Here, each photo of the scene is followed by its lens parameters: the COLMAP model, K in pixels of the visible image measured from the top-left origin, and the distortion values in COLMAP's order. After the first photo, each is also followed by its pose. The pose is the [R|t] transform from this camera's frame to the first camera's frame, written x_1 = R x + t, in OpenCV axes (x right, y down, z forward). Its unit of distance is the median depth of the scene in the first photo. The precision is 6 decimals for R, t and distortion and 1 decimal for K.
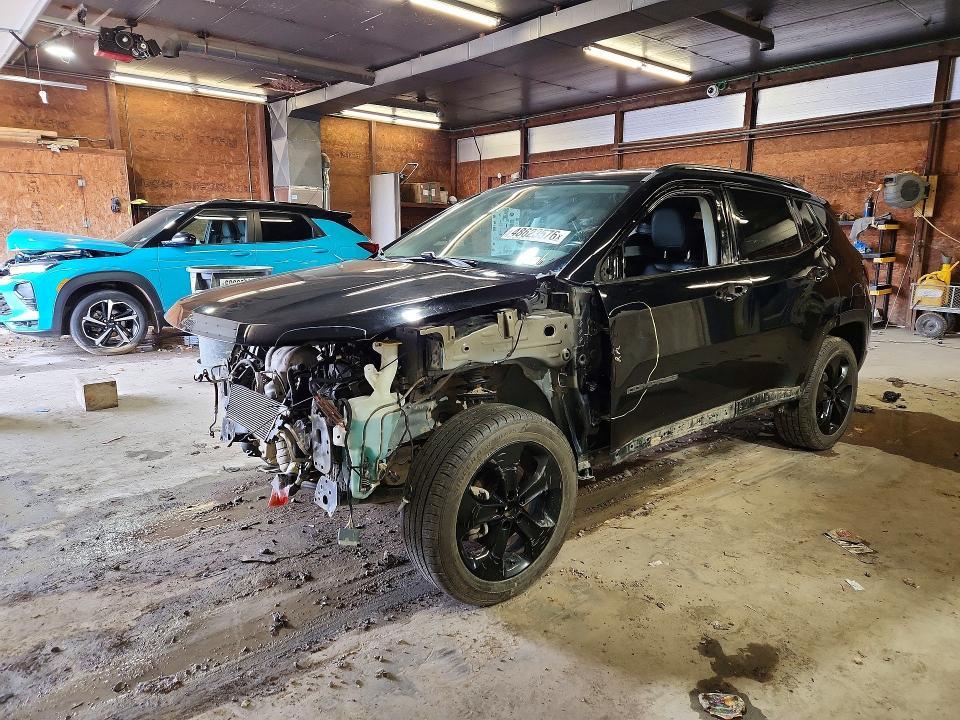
lens RADIAL K [[629.5, 0, 484.9], [0, 629.5, 355.0], [0, 0, 1]] dist [0.028948, -0.008162]
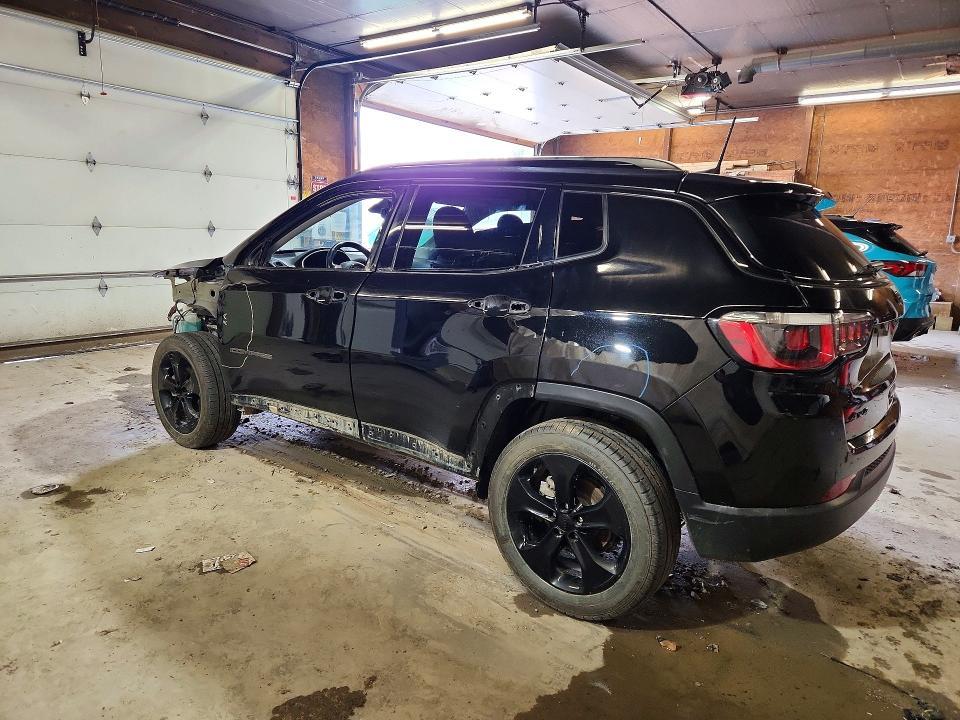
lens RADIAL K [[629.5, 0, 483.8], [0, 629.5, 361.5], [0, 0, 1]] dist [0.028948, -0.008162]
pose [[0.231867, 0.197371, -0.952514, 1.382345], [-0.215725, 0.965250, 0.147497, -0.195724], [0.948525, 0.171282, 0.266388, 0.983817]]
